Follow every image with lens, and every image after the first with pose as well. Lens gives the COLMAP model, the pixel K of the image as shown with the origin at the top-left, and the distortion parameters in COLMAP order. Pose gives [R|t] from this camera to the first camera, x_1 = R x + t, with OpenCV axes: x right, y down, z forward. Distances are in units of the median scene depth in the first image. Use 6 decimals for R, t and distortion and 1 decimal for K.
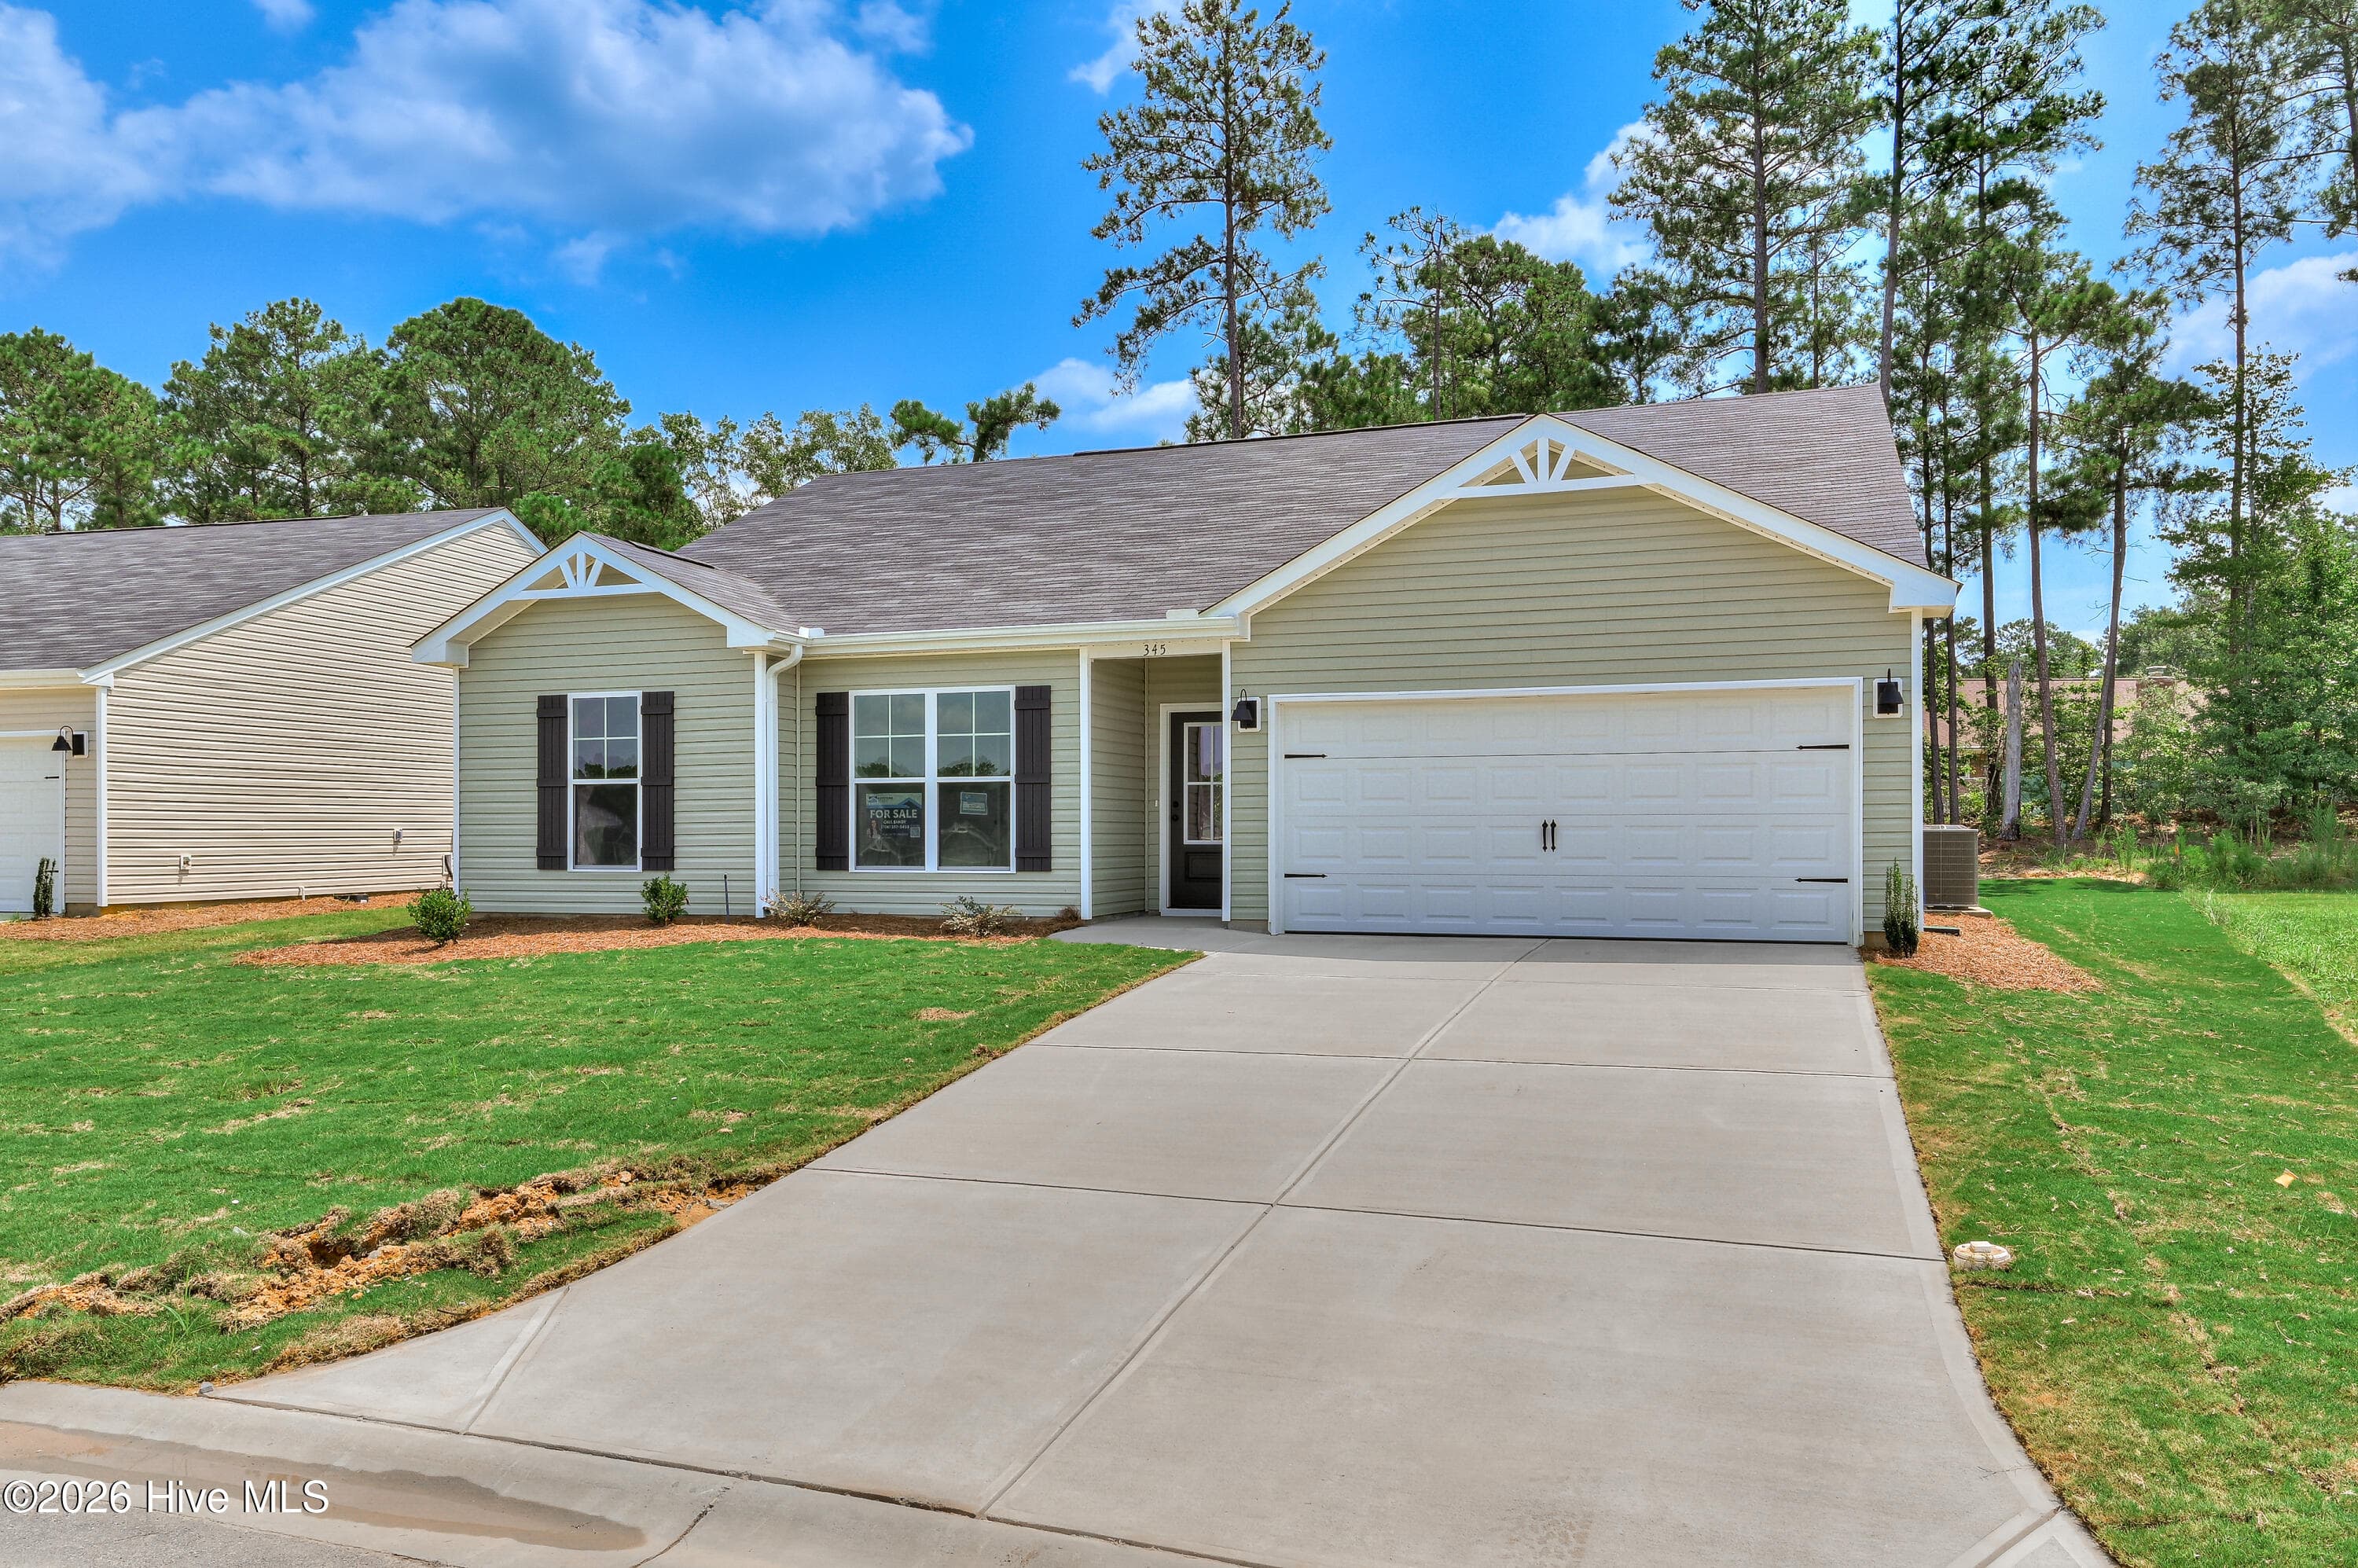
lens RADIAL K [[1744.9, 0, 1116.4], [0, 1744.9, 783.3], [0, 0, 1]] dist [0.038254, -0.041712]
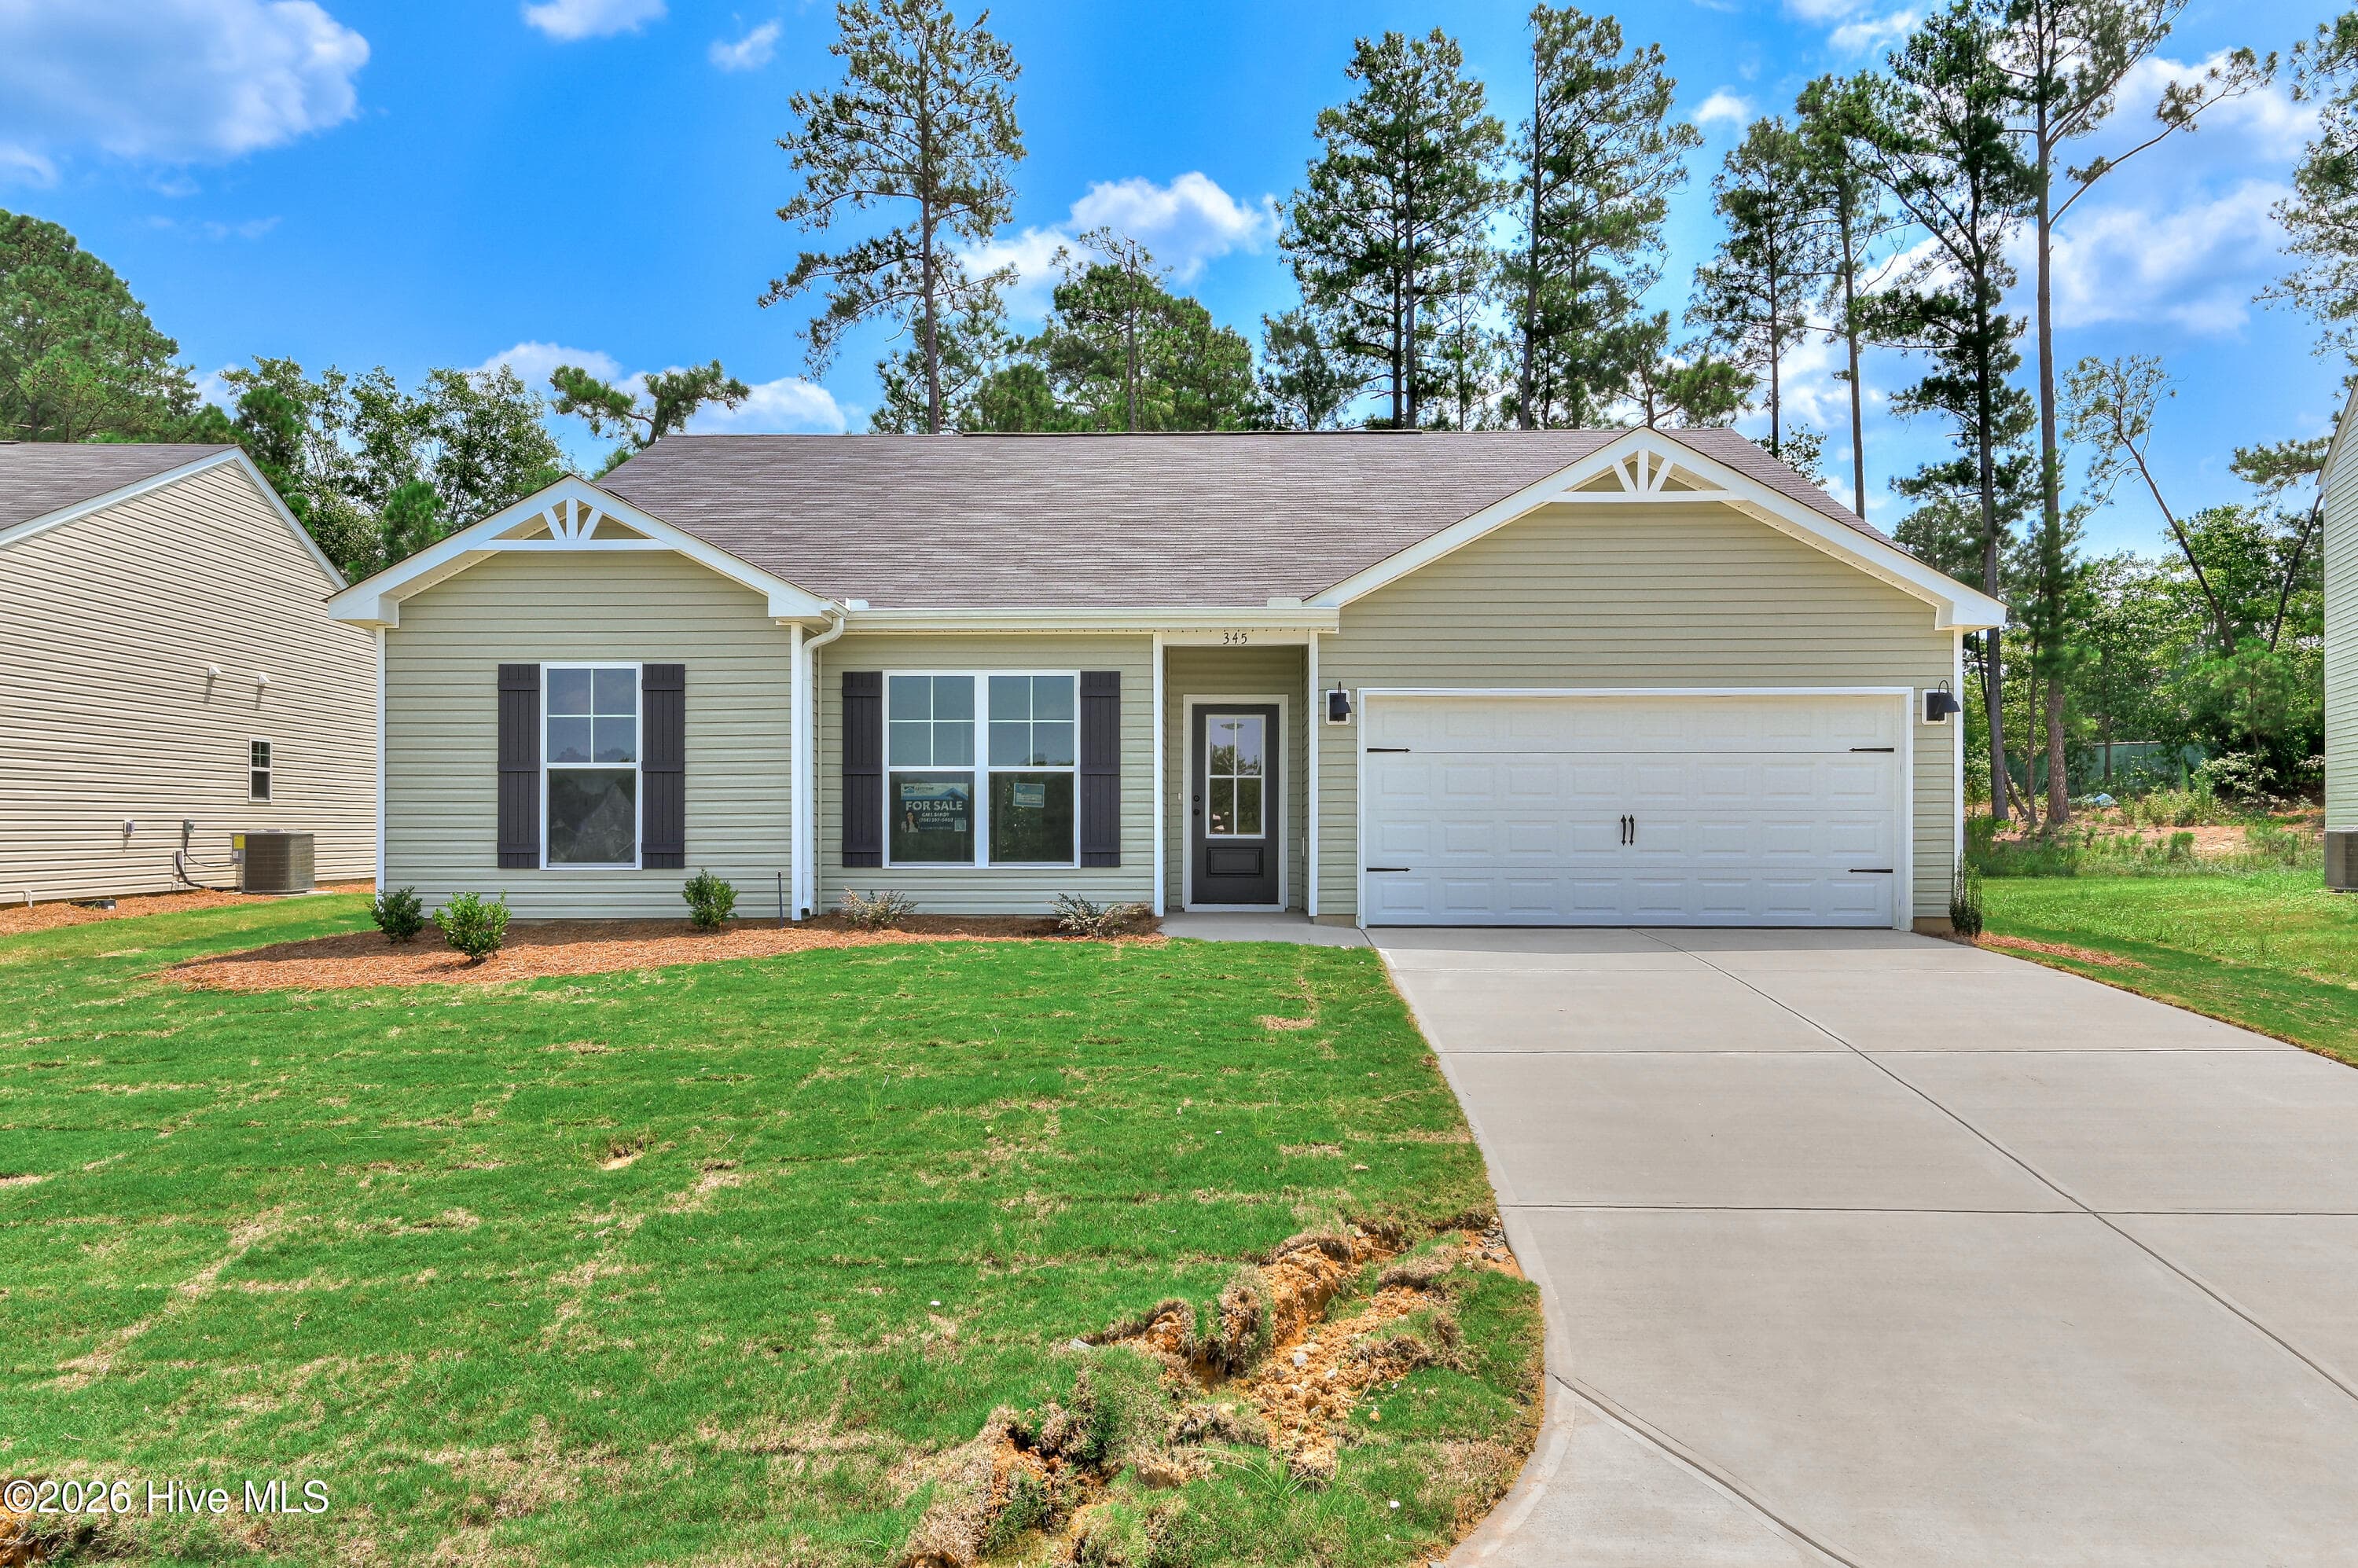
lens RADIAL K [[1660.4, 0, 1179.0], [0, 1660.4, 784.0], [0, 0, 1]] dist [0.029666, -0.047123]
pose [[0.943936, 0.010514, 0.329960, -0.293427], [-0.011177, 0.999938, 0.000115, 0.004629], [-0.329939, -0.003797, 0.943995, 0.128247]]
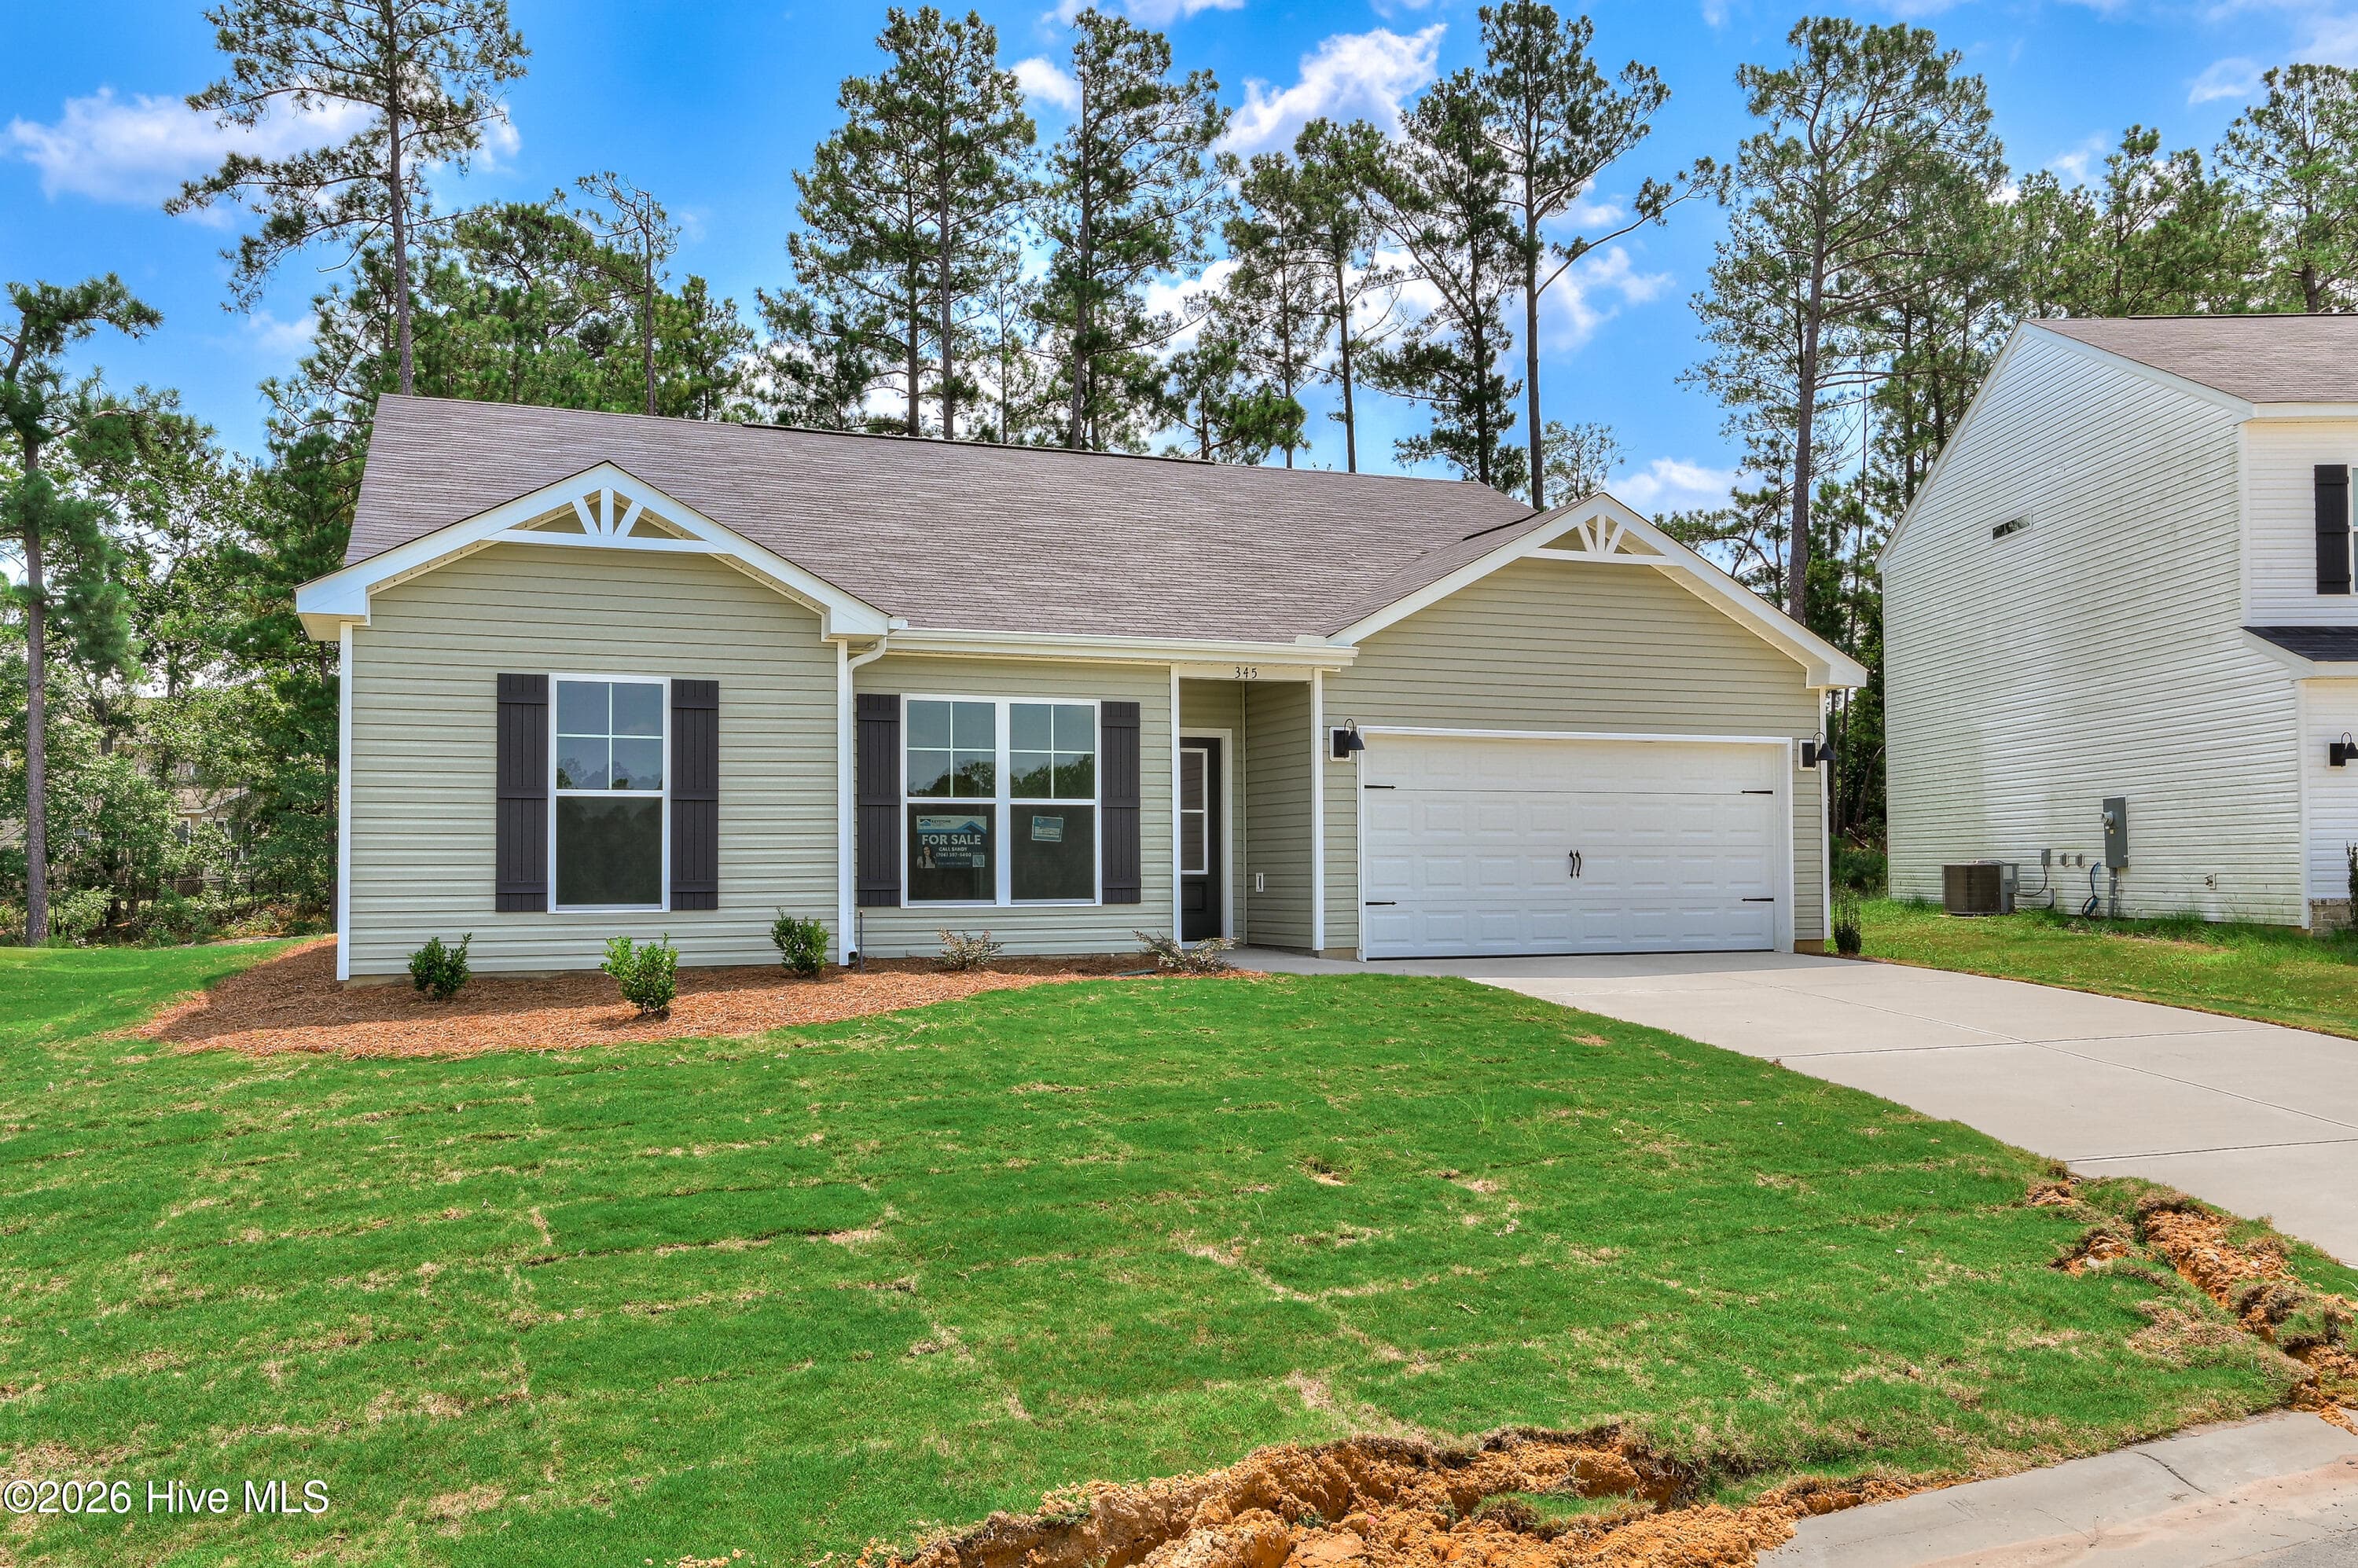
lens RADIAL K [[1868.2, 0, 1147.6], [0, 1868.2, 772.8], [0, 0, 1]] dist [0.020524, 0.005011]
pose [[0.750049, 0.032242, 0.660596, -0.661314], [-0.017532, 0.999429, -0.028874, 0.009439], [-0.661150, 0.010076, 0.750186, 0.242351]]
